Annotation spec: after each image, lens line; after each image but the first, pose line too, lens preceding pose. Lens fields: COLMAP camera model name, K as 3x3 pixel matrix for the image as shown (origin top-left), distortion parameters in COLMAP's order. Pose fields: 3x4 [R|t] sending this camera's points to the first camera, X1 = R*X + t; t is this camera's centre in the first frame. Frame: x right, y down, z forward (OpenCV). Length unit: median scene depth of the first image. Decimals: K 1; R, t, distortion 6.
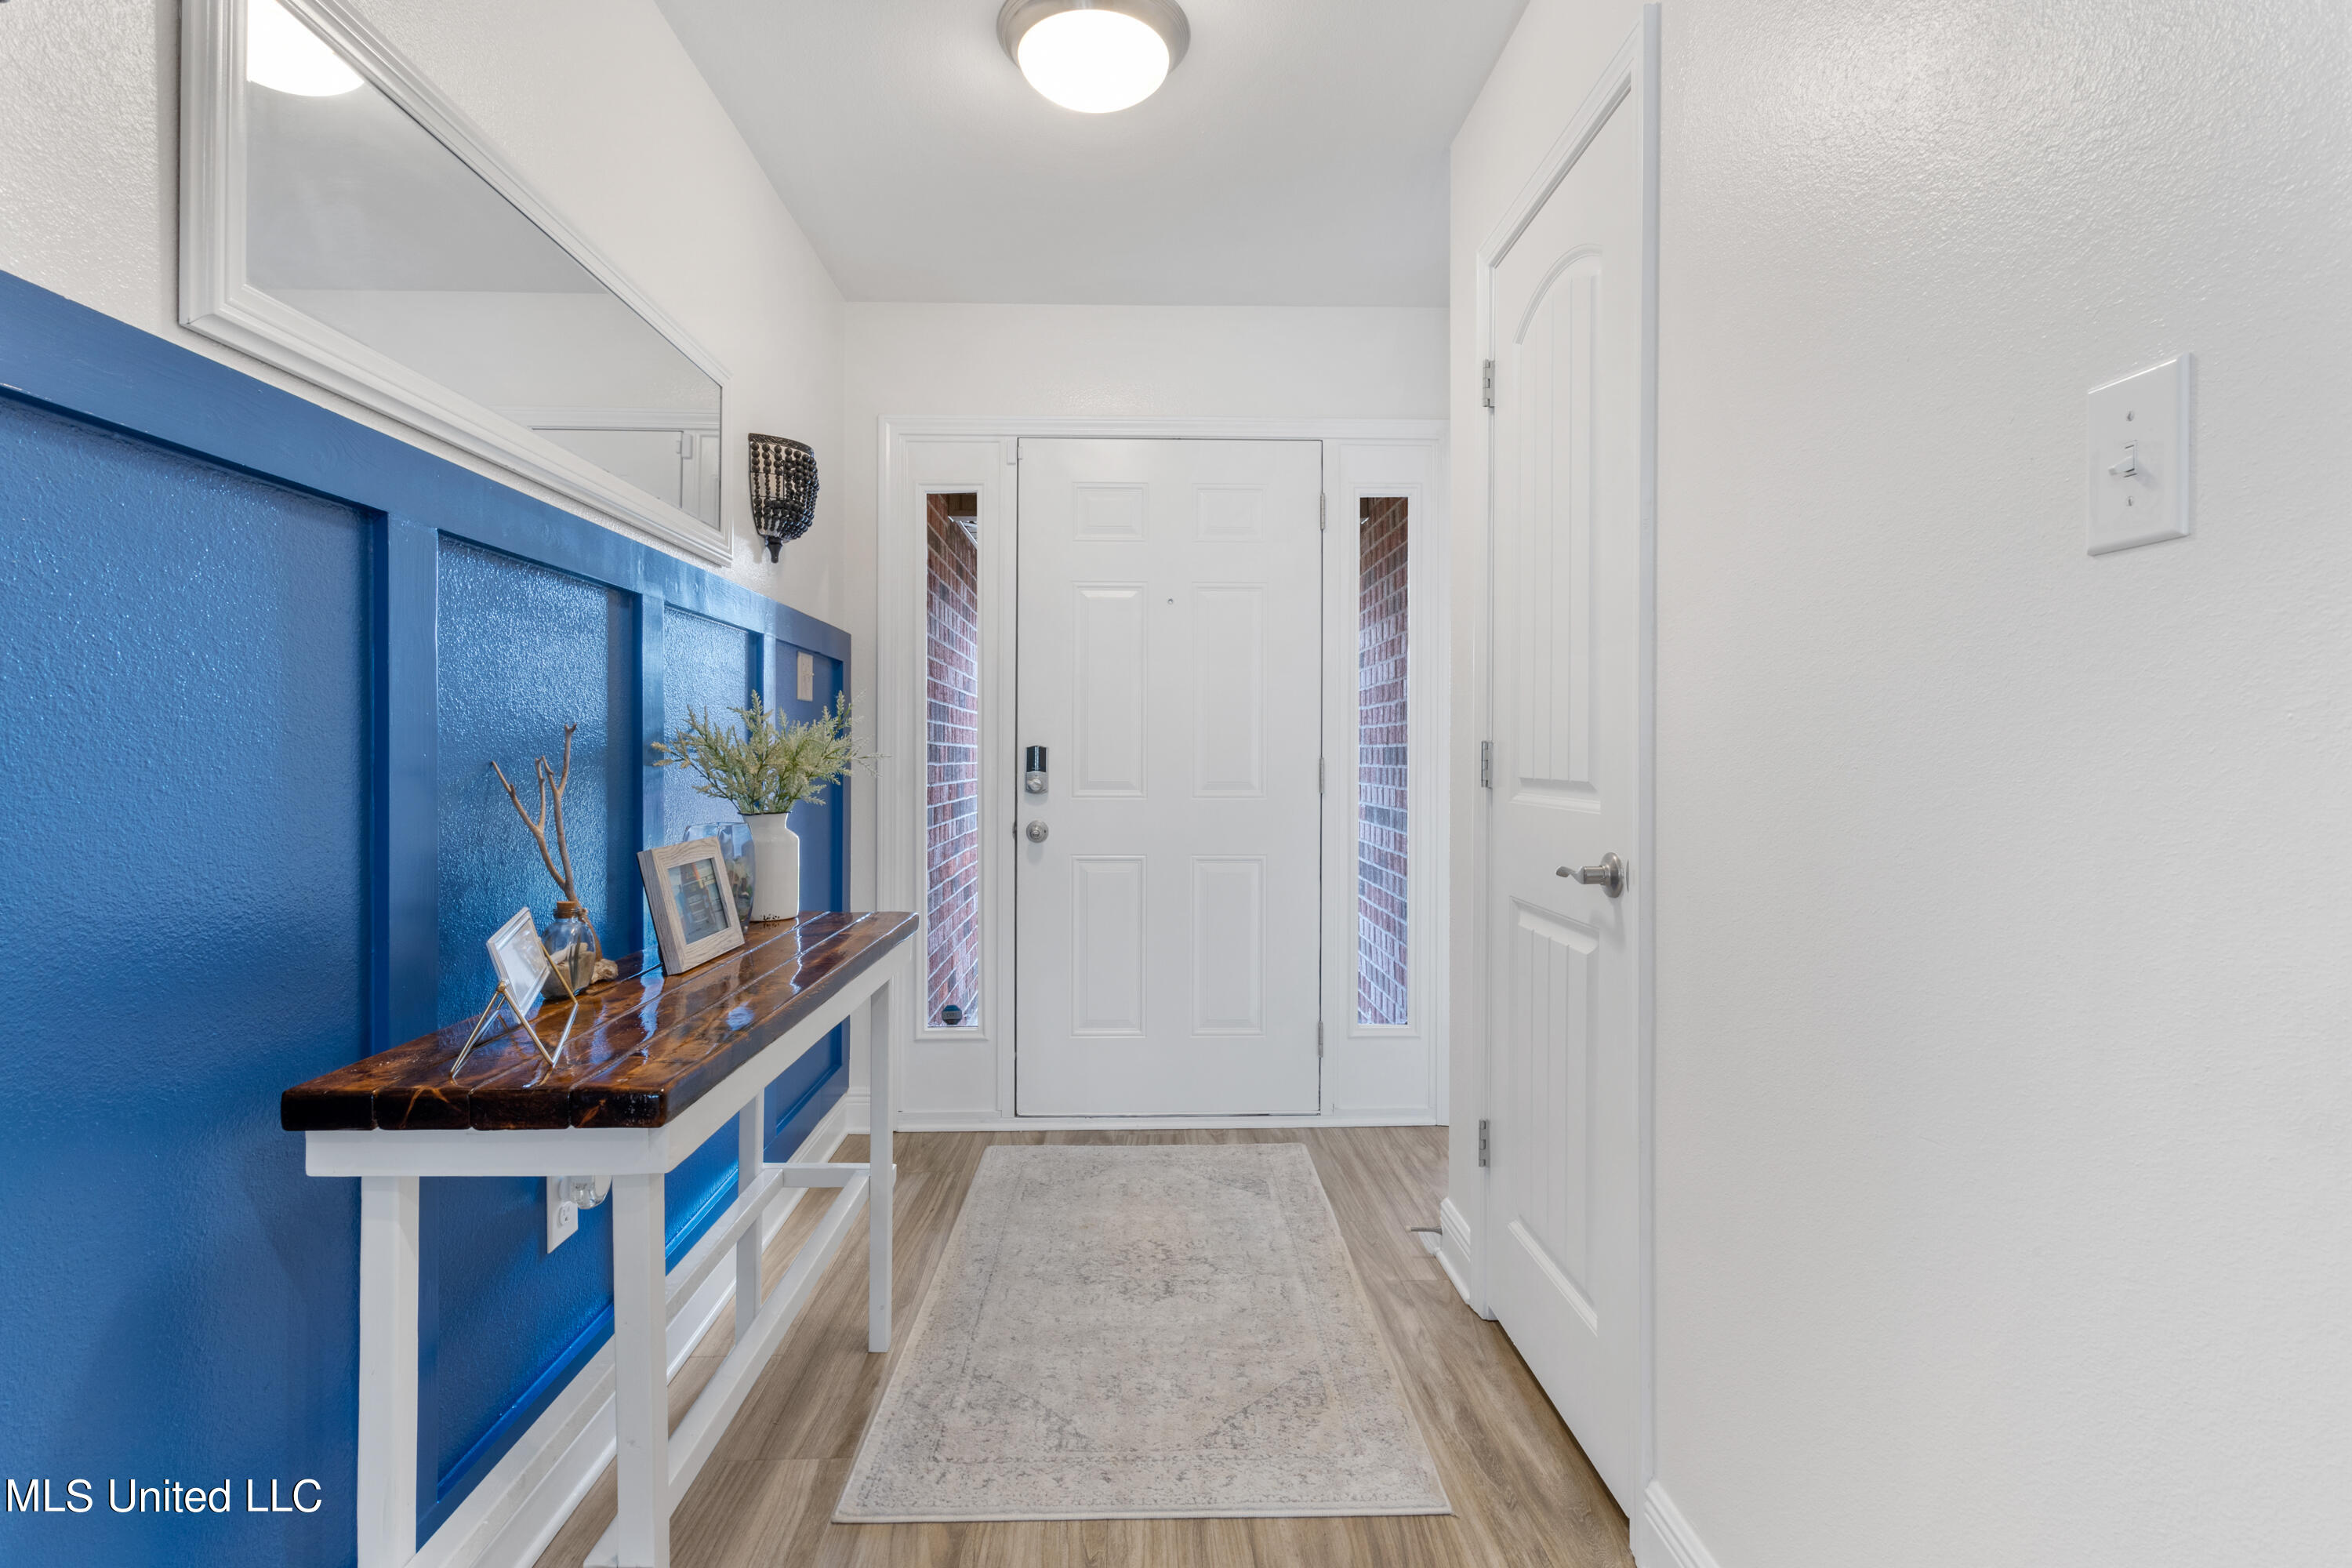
lens RADIAL K [[1119.8, 0, 1175.4], [0, 1119.8, 754.5], [0, 0, 1]] dist [0.000002, -0.000219]
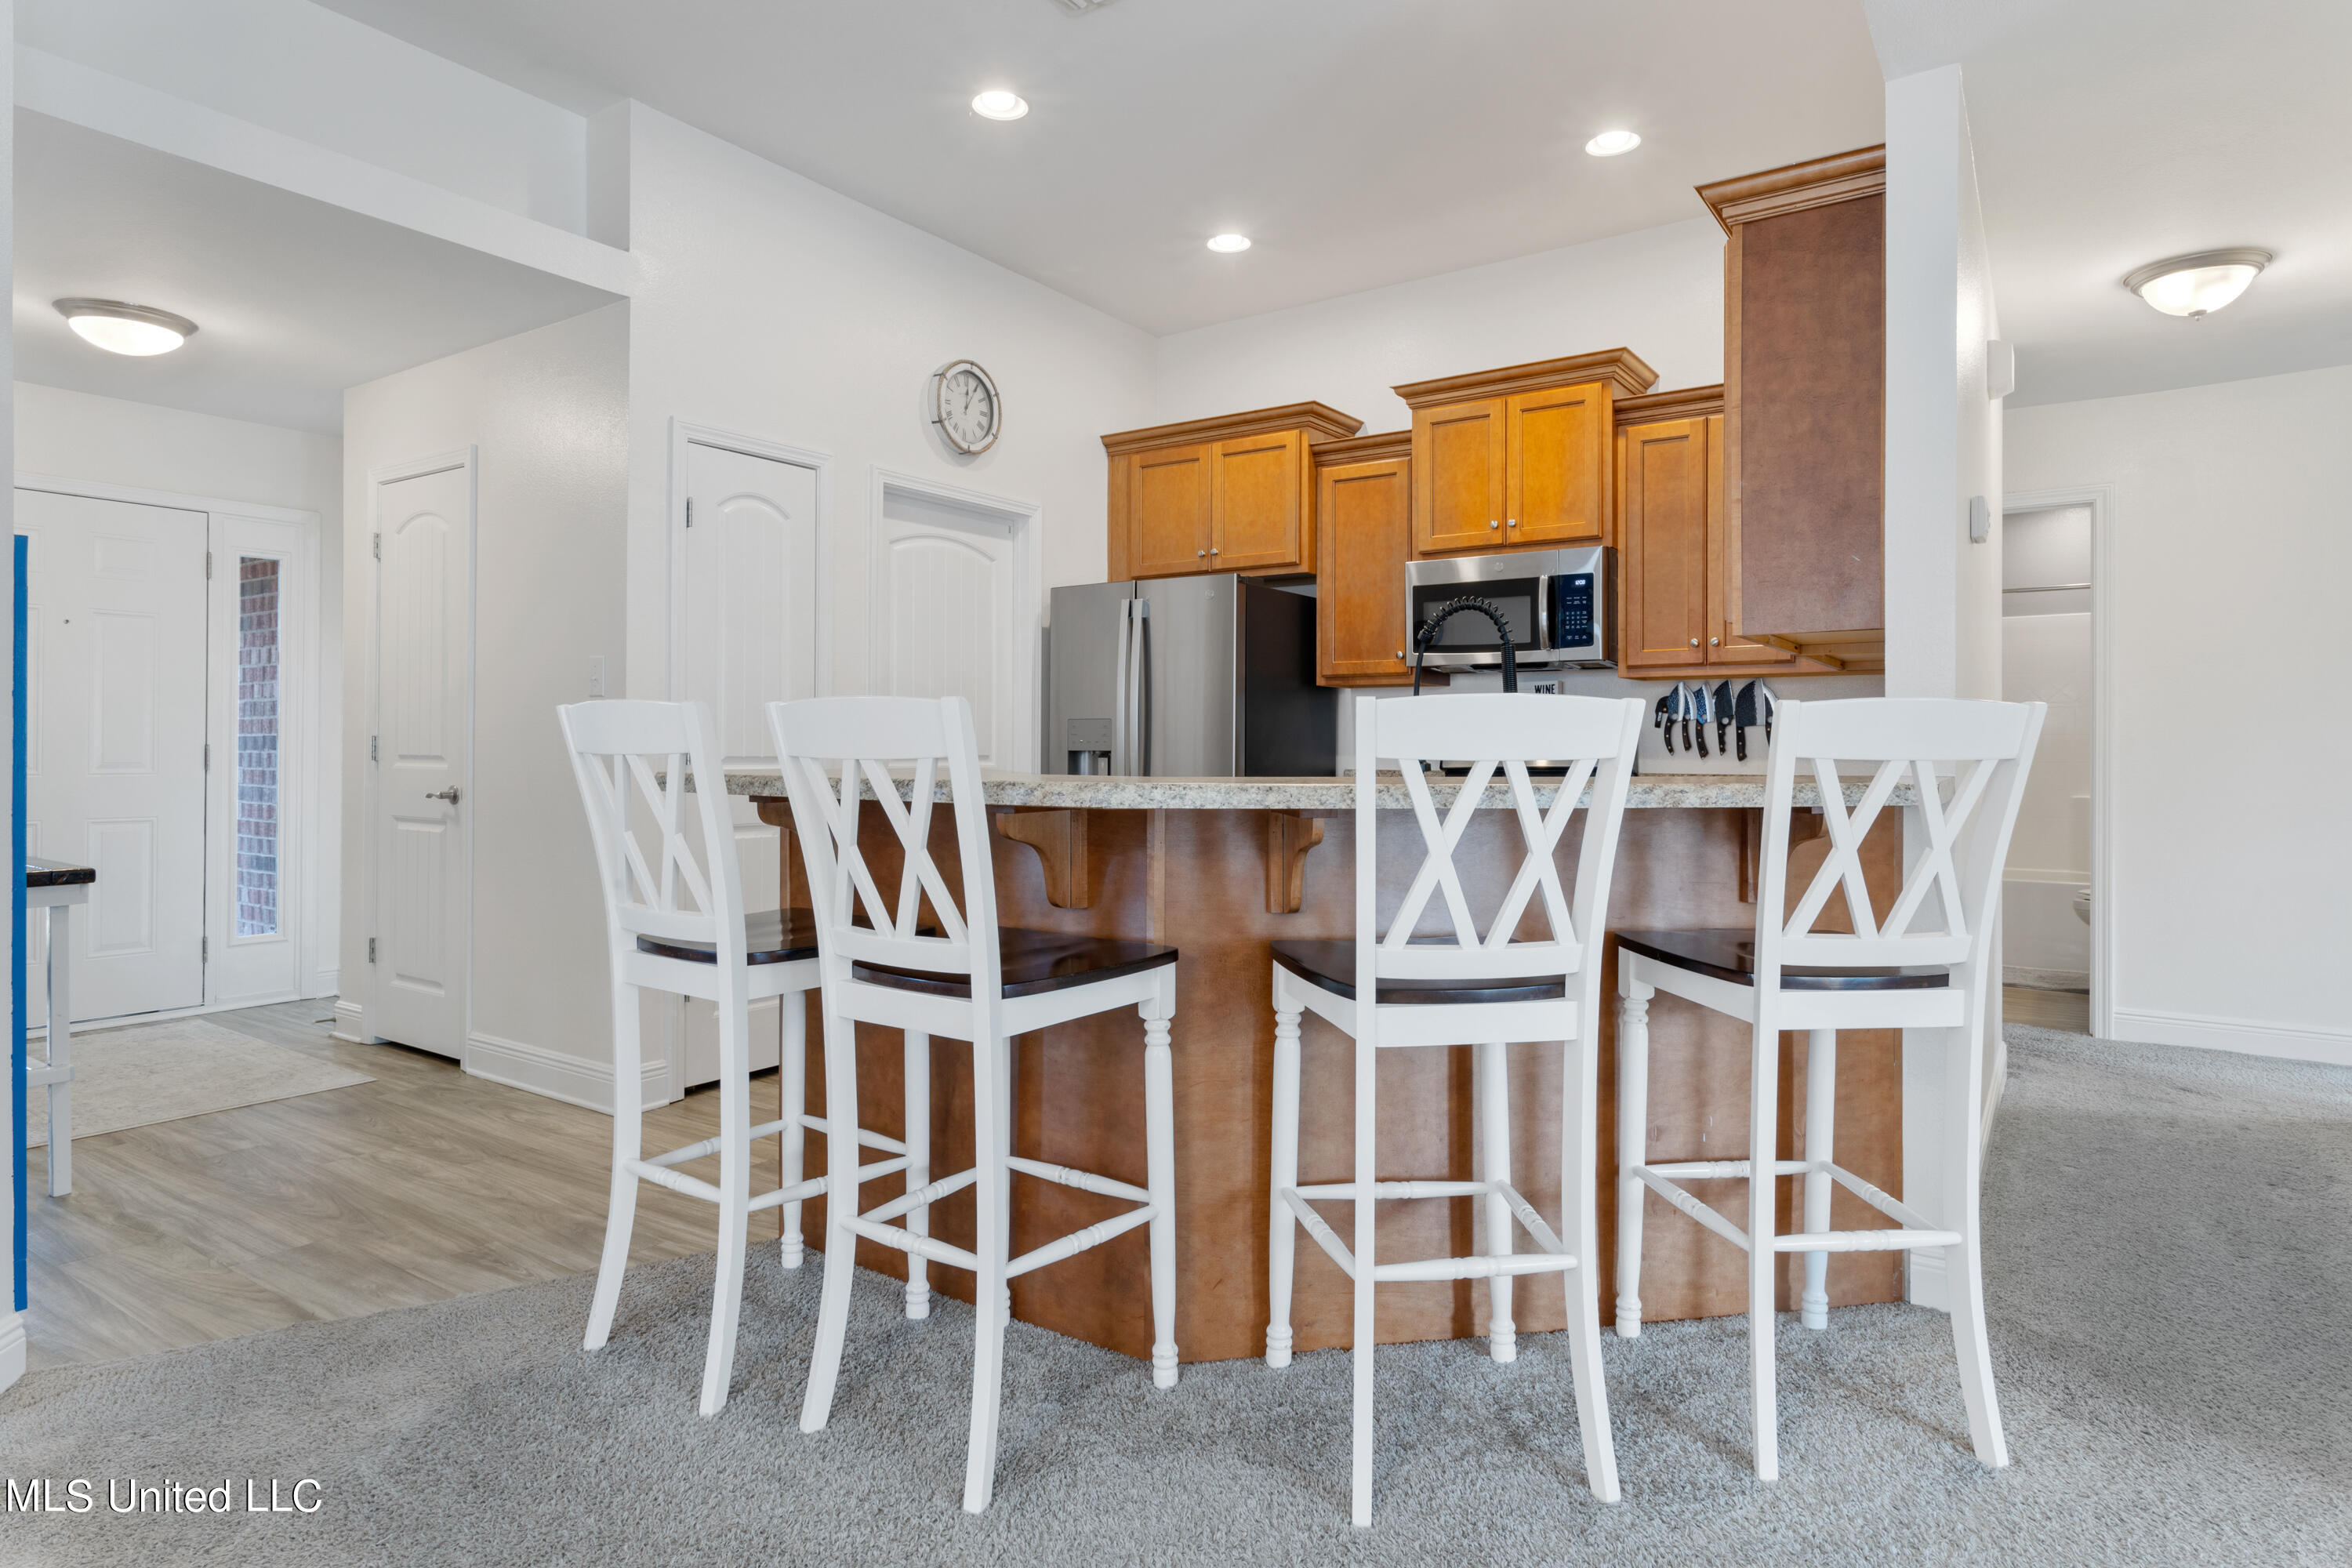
lens RADIAL K [[1297.4, 0, 1171.4], [0, 1297.4, 738.9], [0, 0, 1]] dist [0.000216, -0.000201]
pose [[0.597290, 0.005772, 0.802004, -0.671295], [-0.002546, 0.999983, -0.005300, 0.000907], [-0.802021, 0.001124, 0.597295, -1.376034]]
